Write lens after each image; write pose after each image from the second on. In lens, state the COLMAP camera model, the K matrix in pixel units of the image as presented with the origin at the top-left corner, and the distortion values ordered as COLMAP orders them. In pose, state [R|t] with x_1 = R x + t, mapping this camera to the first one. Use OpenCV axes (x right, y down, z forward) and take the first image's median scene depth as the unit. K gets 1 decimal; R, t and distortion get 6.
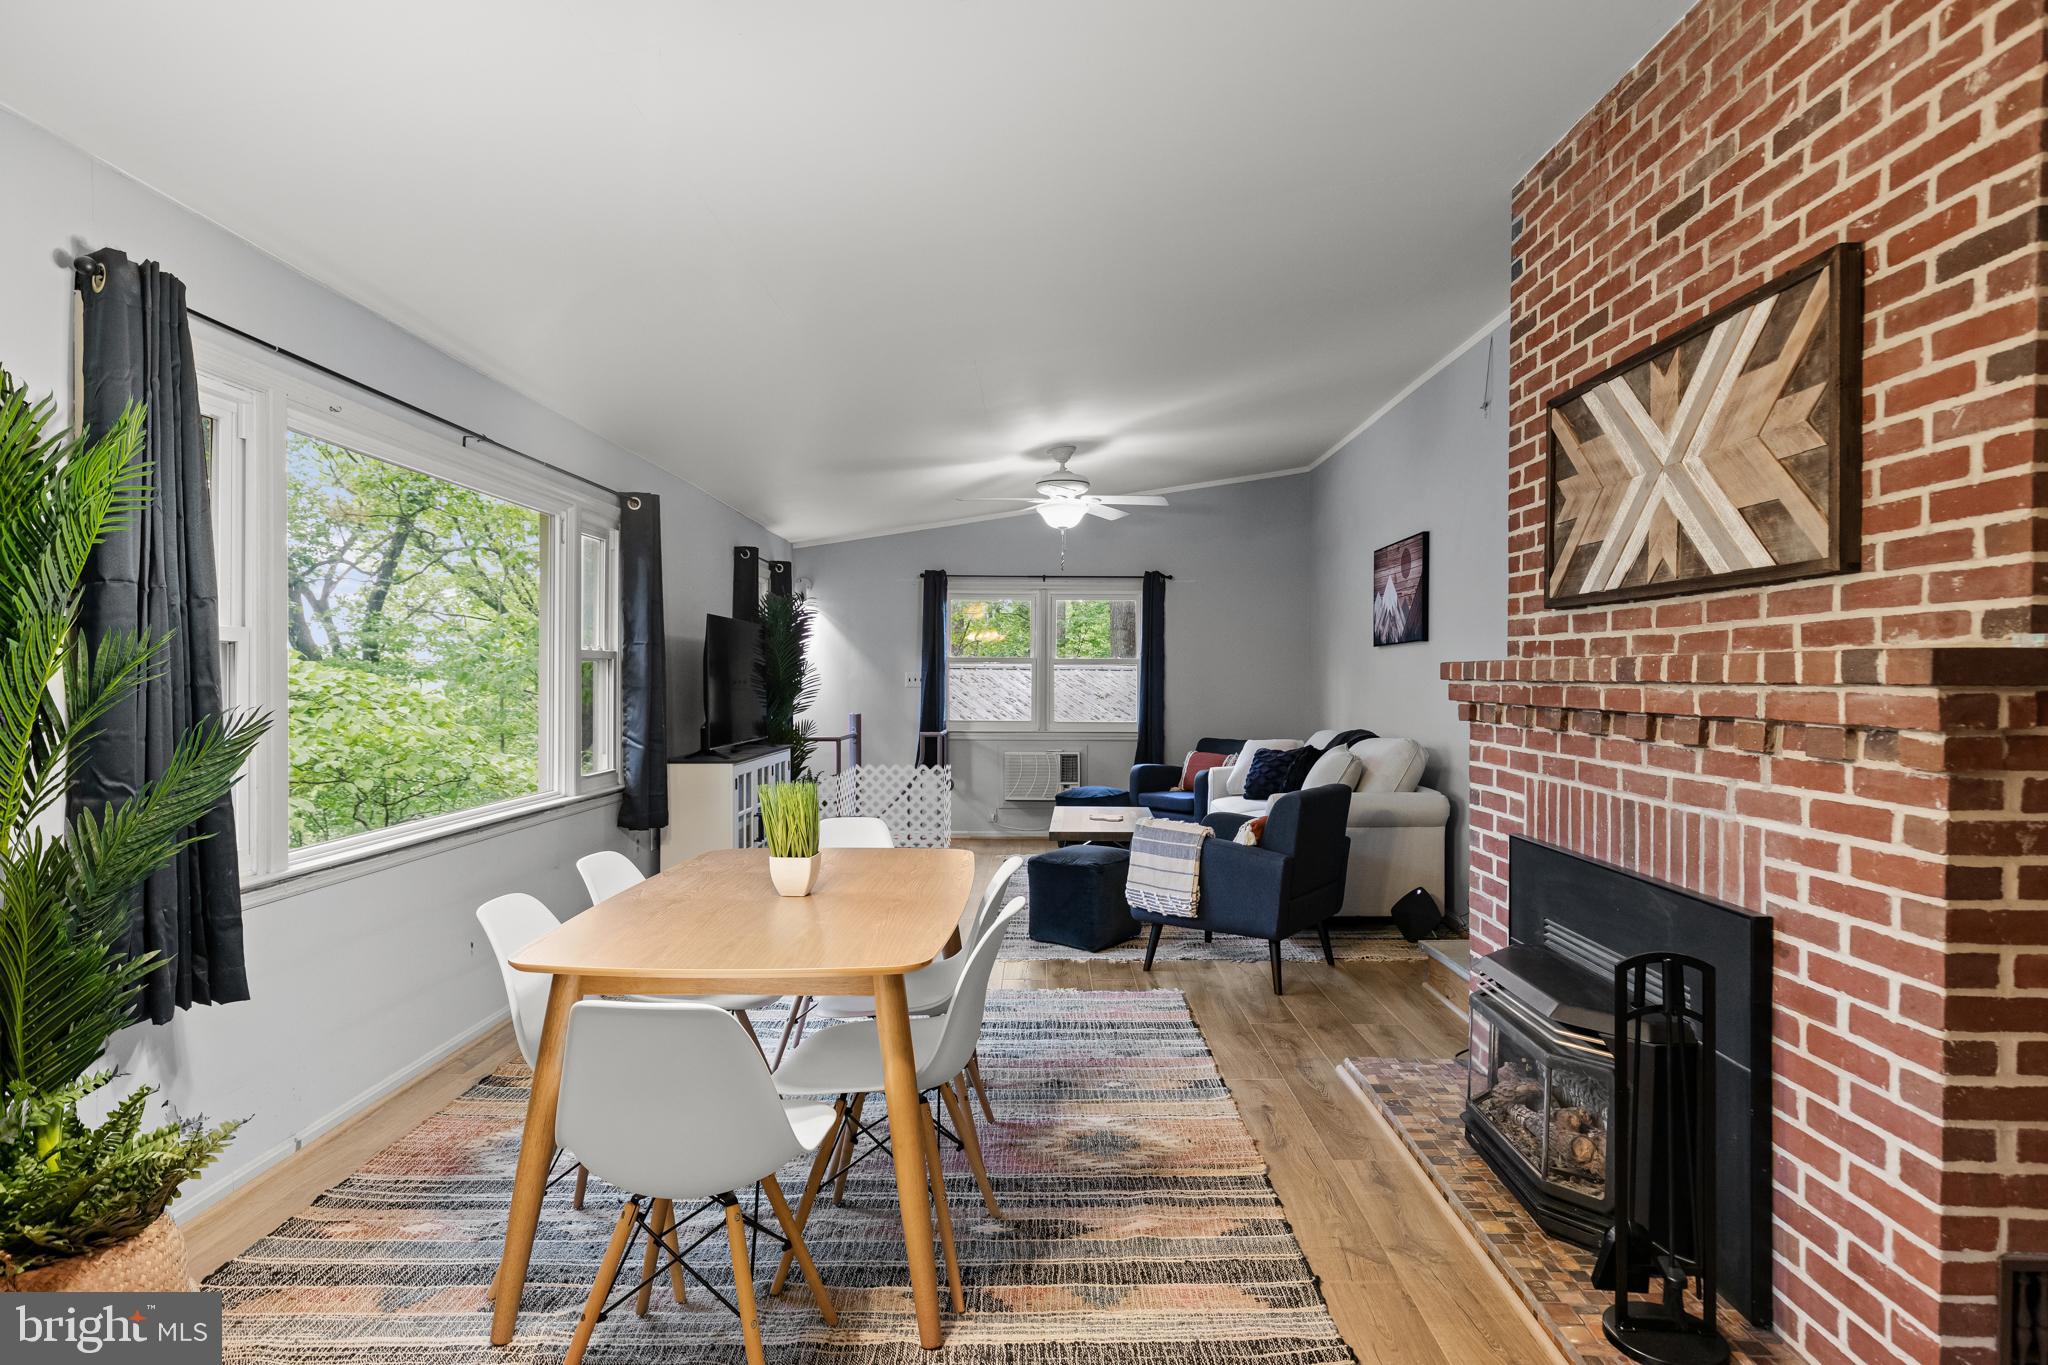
lens RADIAL K [[1112.5, 0, 1024.0], [0, 1112.5, 682.5], [0, 0, 1]] dist [-0.001366, -0.000533]
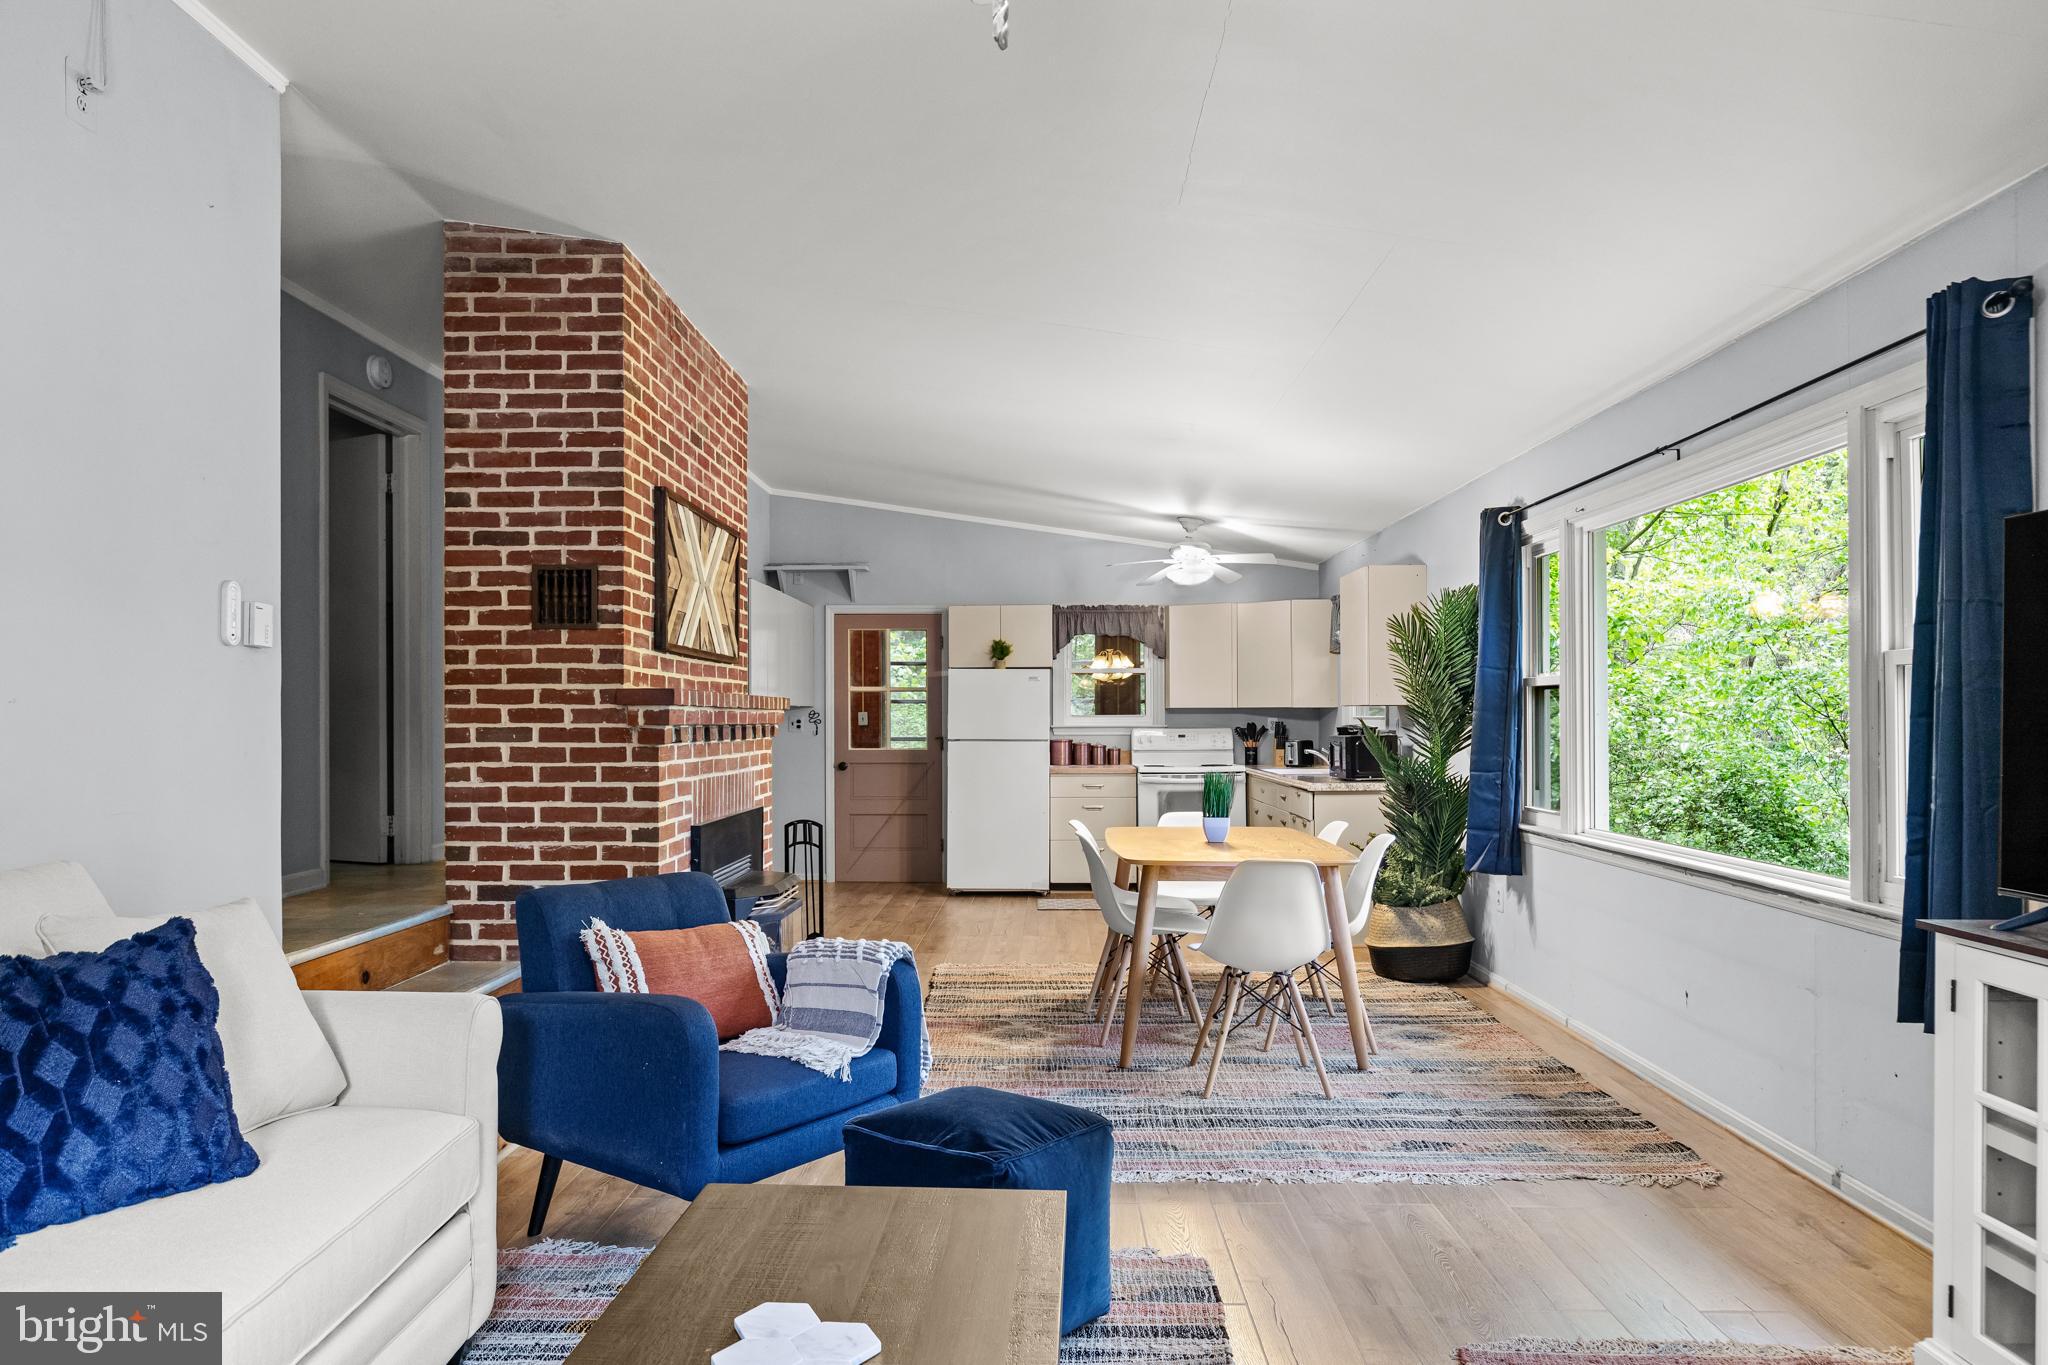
lens RADIAL K [[1321.1, 0, 1023.1], [0, 1321.1, 707.8], [0, 0, 1]] dist [0.003028, 0.000339]
pose [[-0.999953, -0.002535, -0.009327, 0.095535], [-0.002563, 0.999992, 0.003063, -0.008907], [0.009319, 0.003087, -0.999952, 3.155225]]
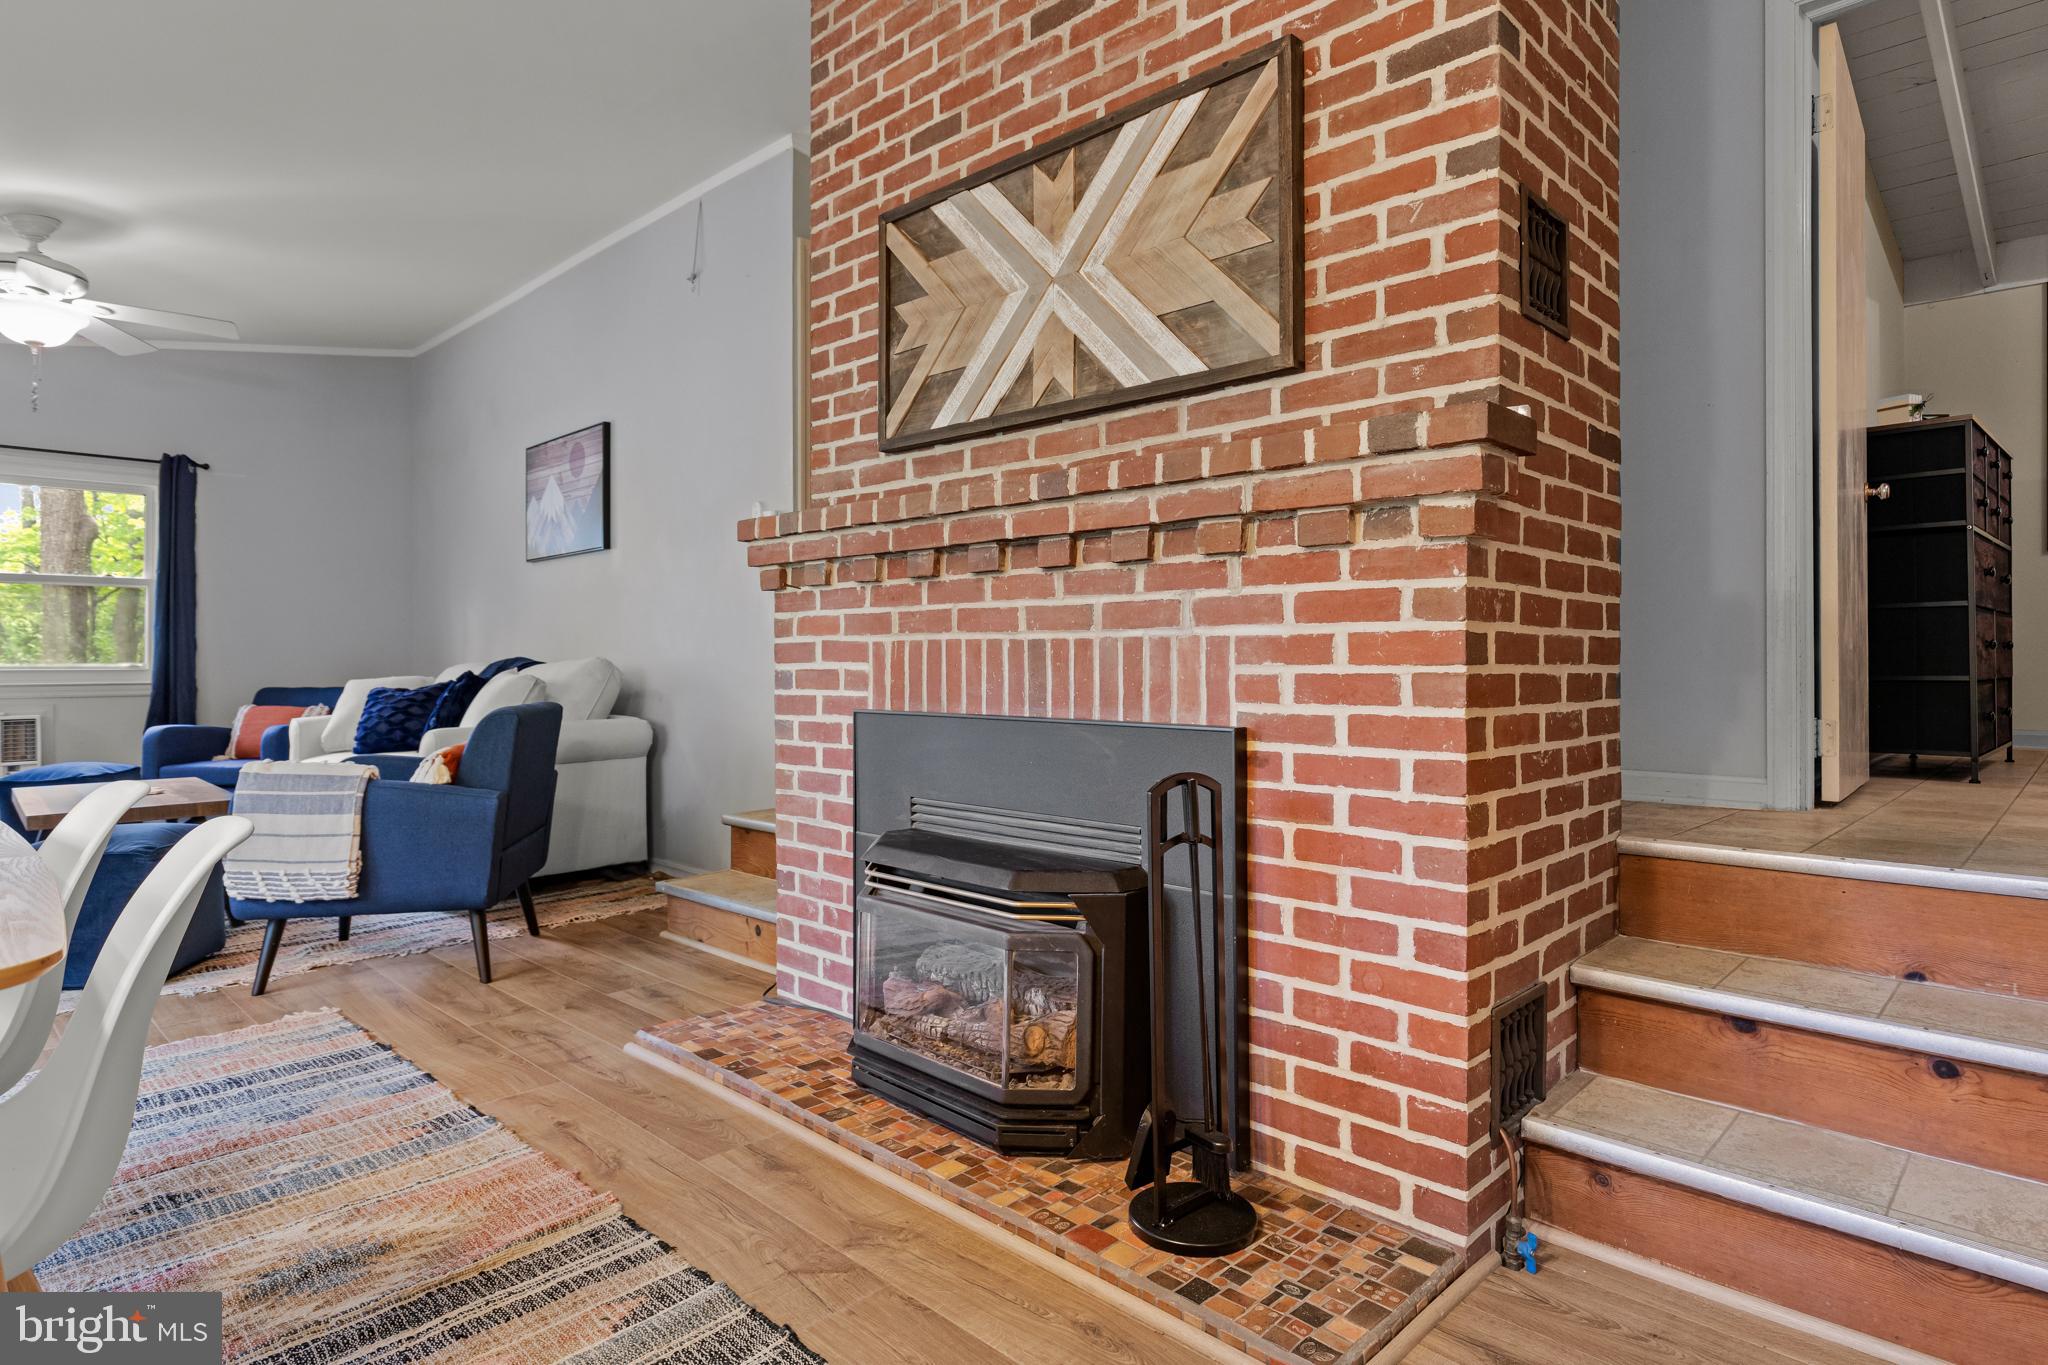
lens RADIAL K [[1121.9, 0, 1033.4], [0, 1121.9, 653.7], [0, 0, 1]] dist [-0.000727, -0.000089]
pose [[0.682061, -0.002540, 0.731291, -0.116832], [0.010190, 0.999930, -0.006030, 0.123990], [-0.731224, 0.011565, 0.682039, 0.393644]]
